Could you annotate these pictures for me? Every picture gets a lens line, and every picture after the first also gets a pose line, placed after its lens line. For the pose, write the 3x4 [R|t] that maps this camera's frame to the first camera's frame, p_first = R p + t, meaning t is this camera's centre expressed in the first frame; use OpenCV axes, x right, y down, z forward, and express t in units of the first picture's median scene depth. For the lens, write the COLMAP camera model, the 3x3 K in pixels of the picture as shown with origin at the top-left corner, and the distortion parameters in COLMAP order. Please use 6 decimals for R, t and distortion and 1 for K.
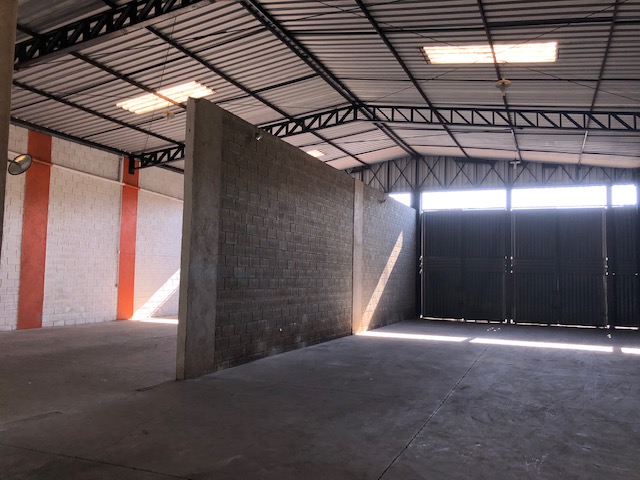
lens RADIAL K [[523.1, 0, 320.4], [0, 523.1, 244.1], [0, 0, 1]] dist [0.056959, -0.060442]
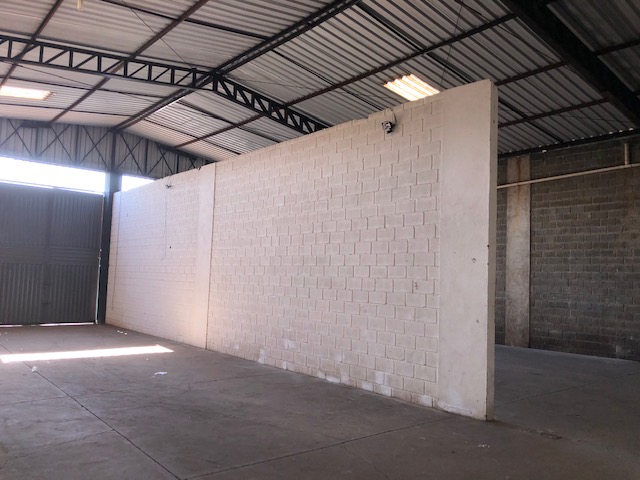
lens RADIAL K [[523.1, 0, 317.8], [0, 523.1, 254.1], [0, 0, 1]] dist [0.056959, -0.060442]
pose [[0.467145, 0.039152, 0.883313, -0.399885], [-0.084759, 0.996401, 0.000661, 0.002502], [-0.880109, -0.075178, 0.468783, 0.307756]]
